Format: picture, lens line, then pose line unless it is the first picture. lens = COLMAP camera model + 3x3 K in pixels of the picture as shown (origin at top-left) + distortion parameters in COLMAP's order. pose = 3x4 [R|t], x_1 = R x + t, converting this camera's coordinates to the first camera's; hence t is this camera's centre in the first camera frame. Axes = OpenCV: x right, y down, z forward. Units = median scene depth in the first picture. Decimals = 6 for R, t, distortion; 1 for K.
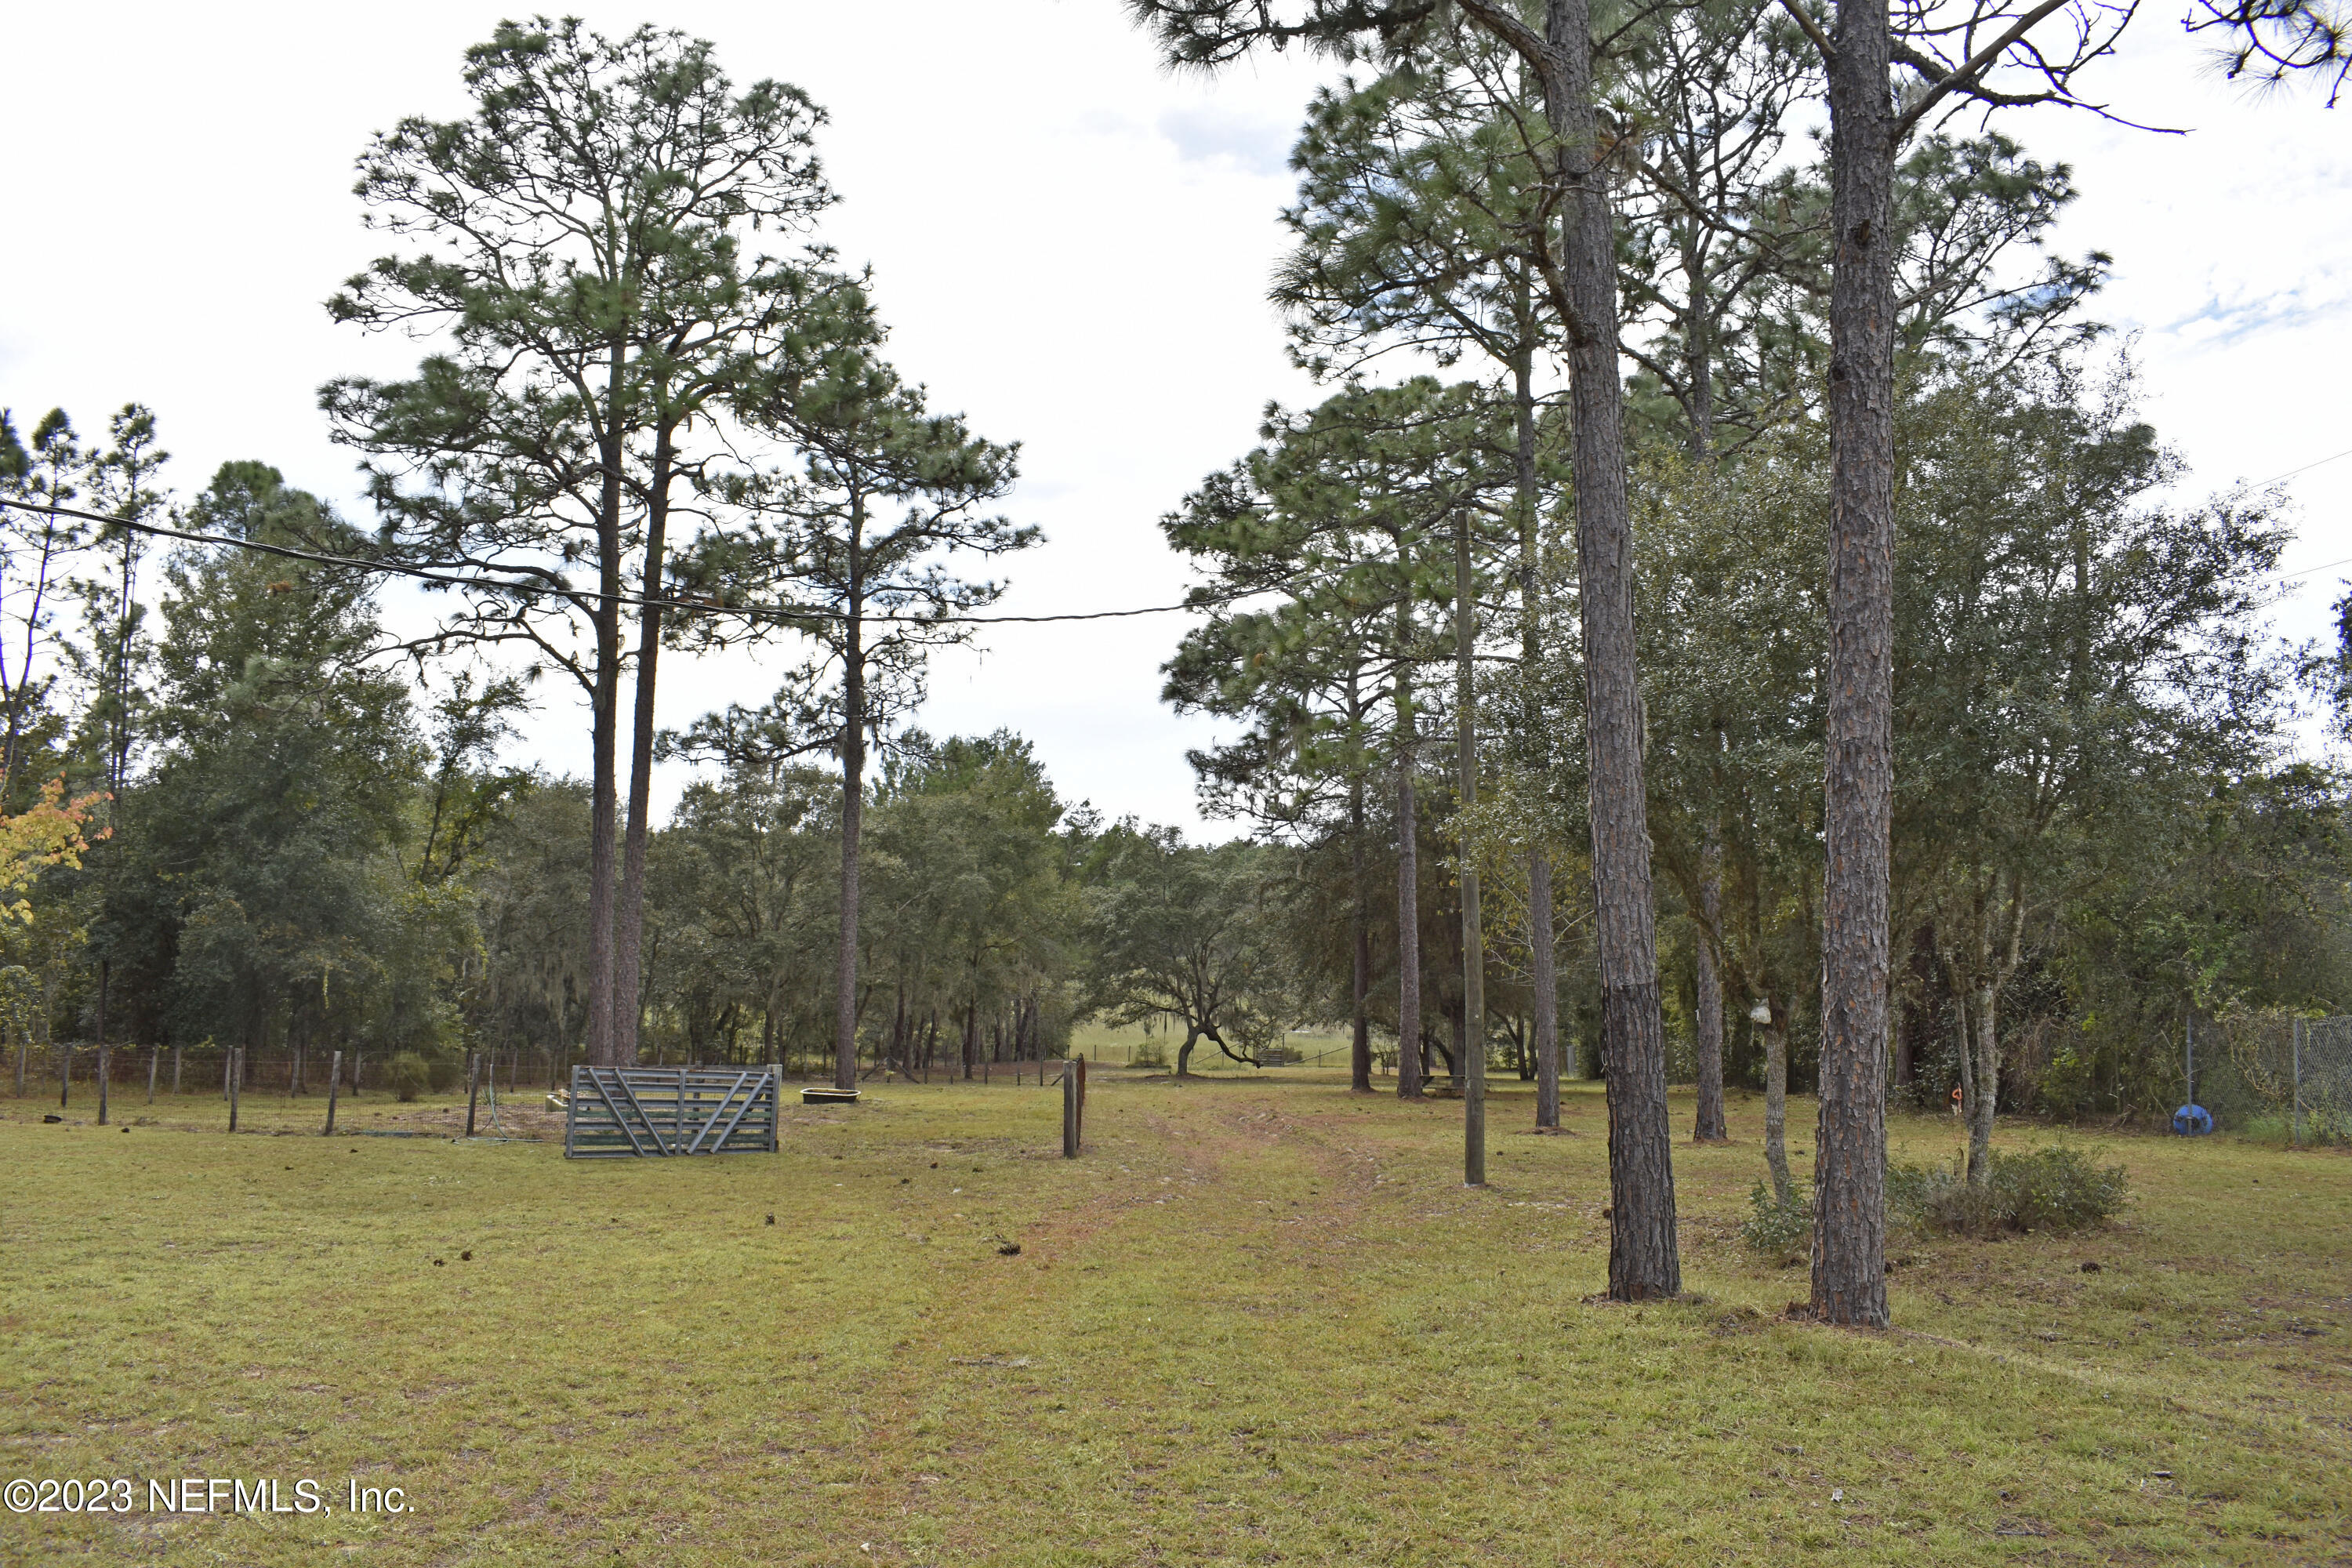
lens RADIAL K [[1851.1, 0, 1184.1], [0, 1851.1, 787.2], [0, 0, 1]] dist [-0.098632, 0.013450]
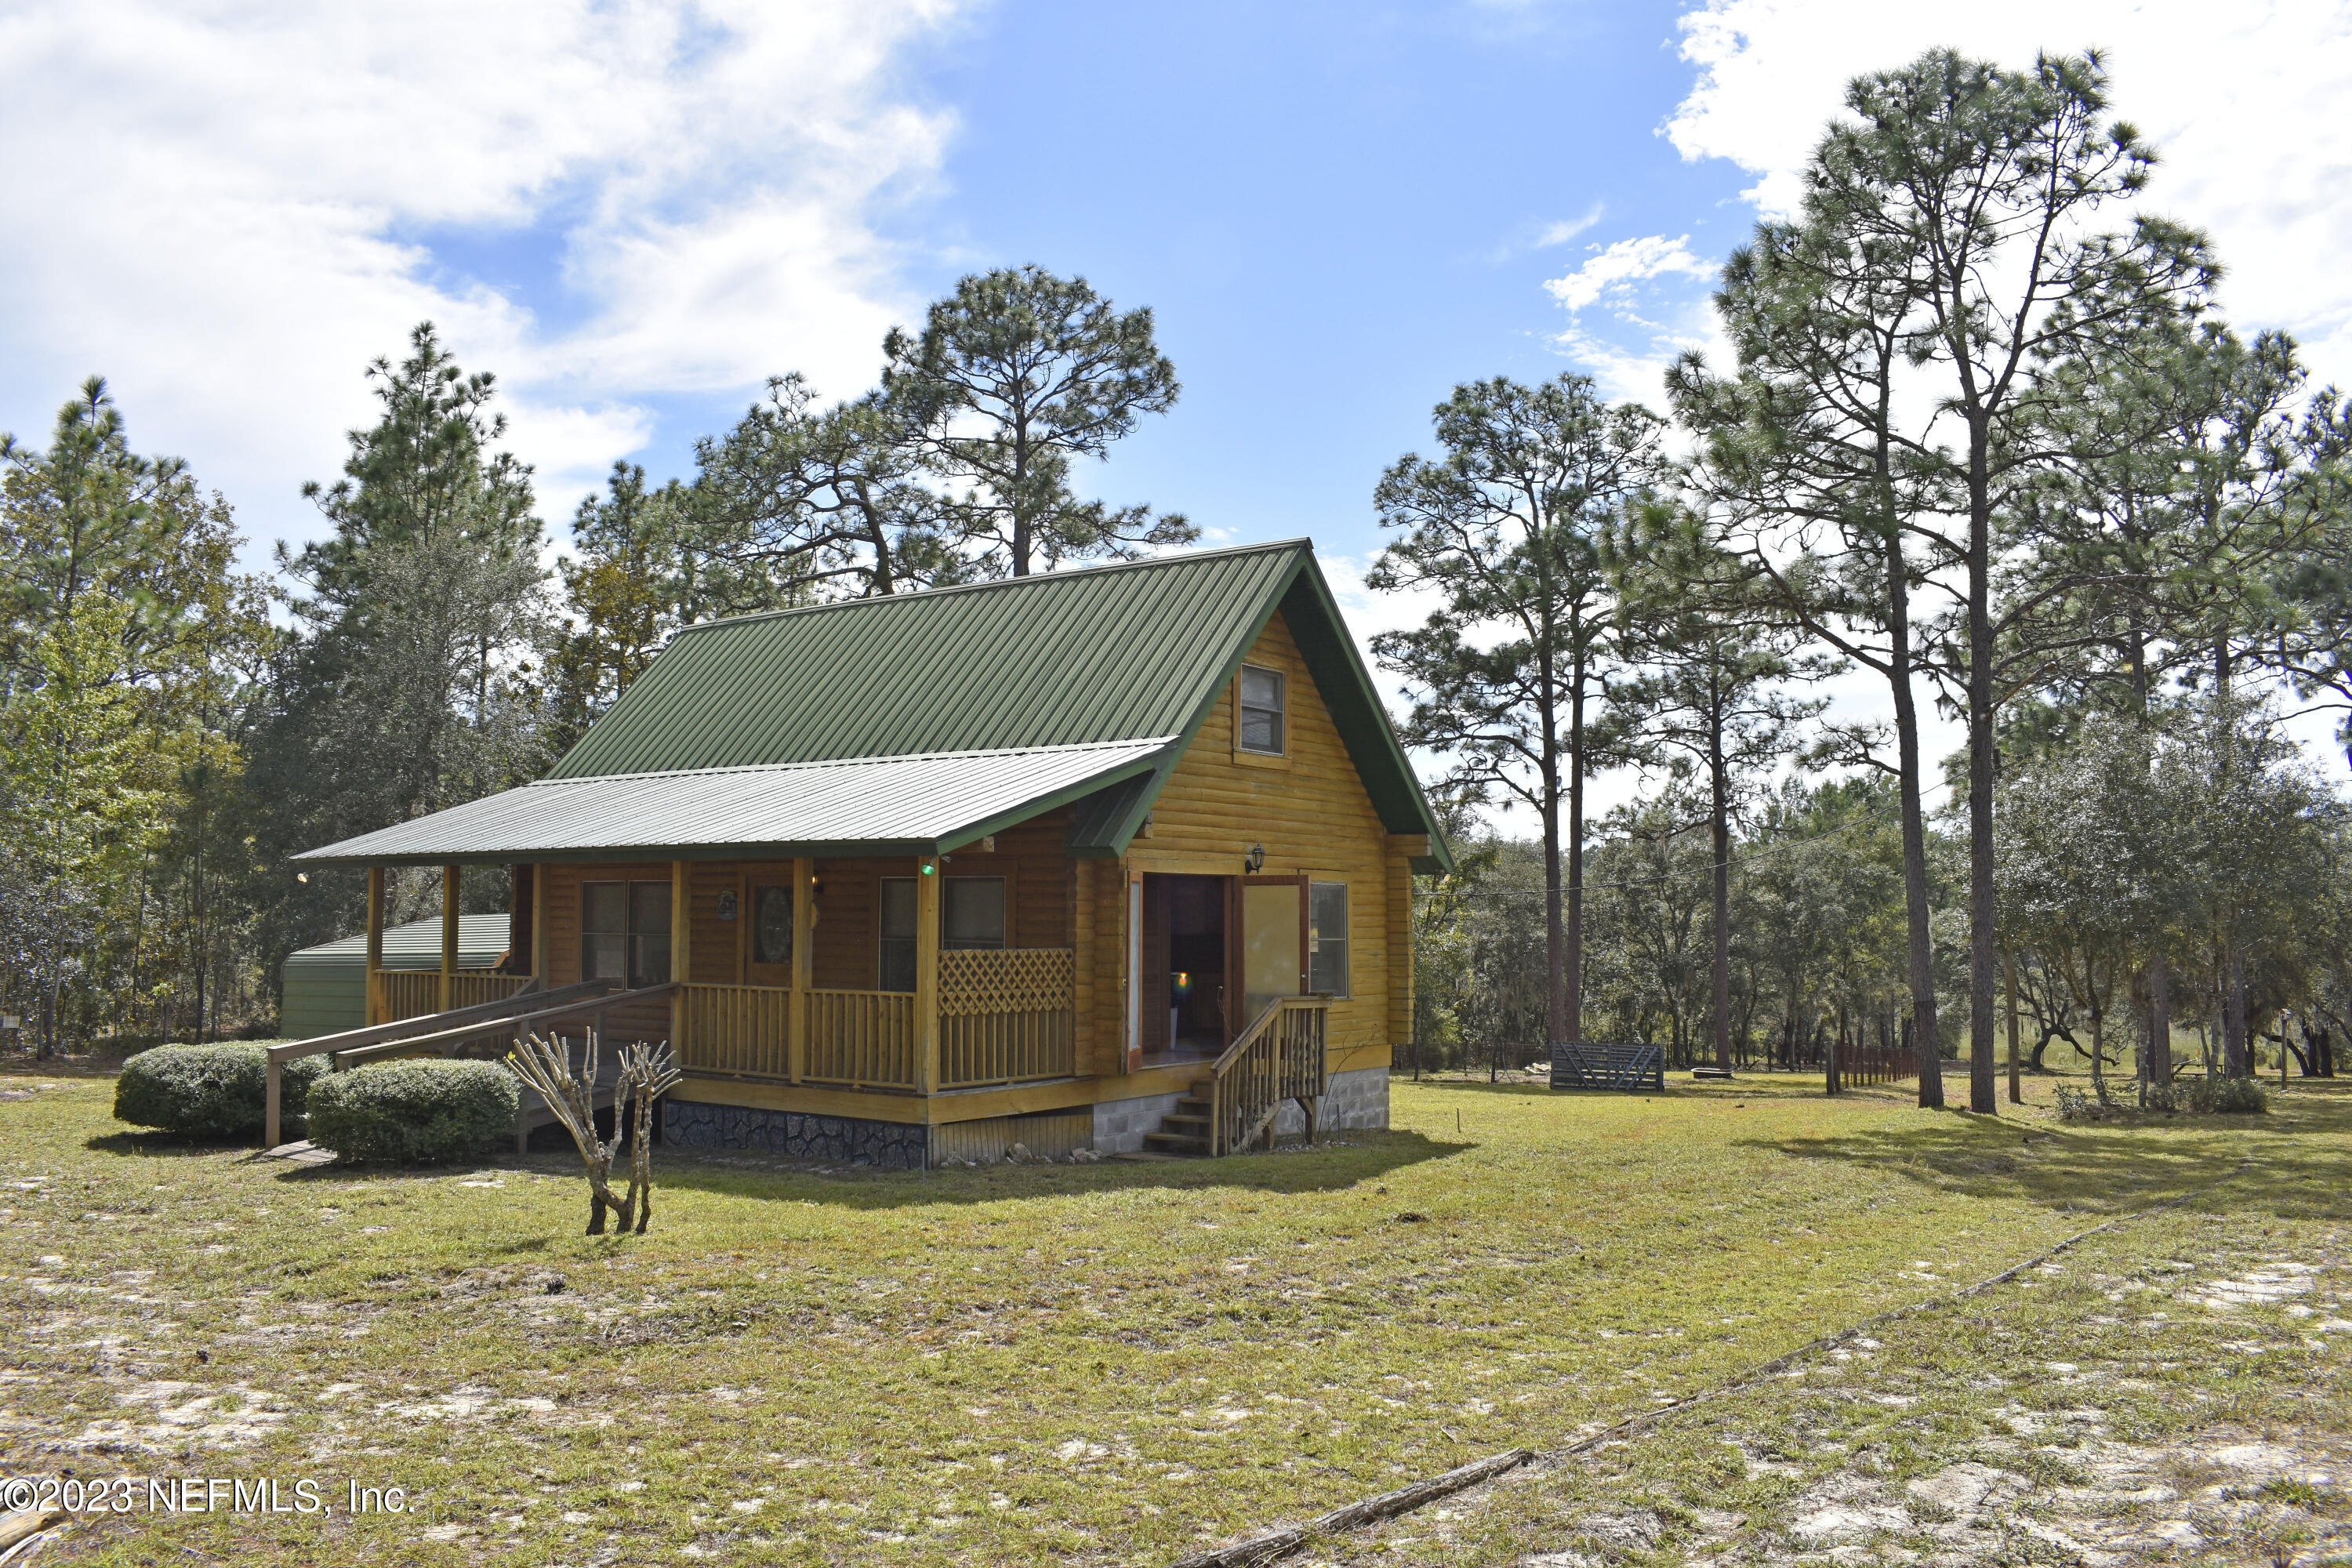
lens RADIAL K [[1851.1, 0, 1183.6], [0, 1851.1, 777.6], [0, 0, 1]] dist [-0.098632, 0.013450]
pose [[0.881955, -0.050363, -0.468635, 0.117859], [0.046334, 0.998723, -0.020130, -0.050215], [0.469050, -0.003960, 0.883163, -0.430028]]
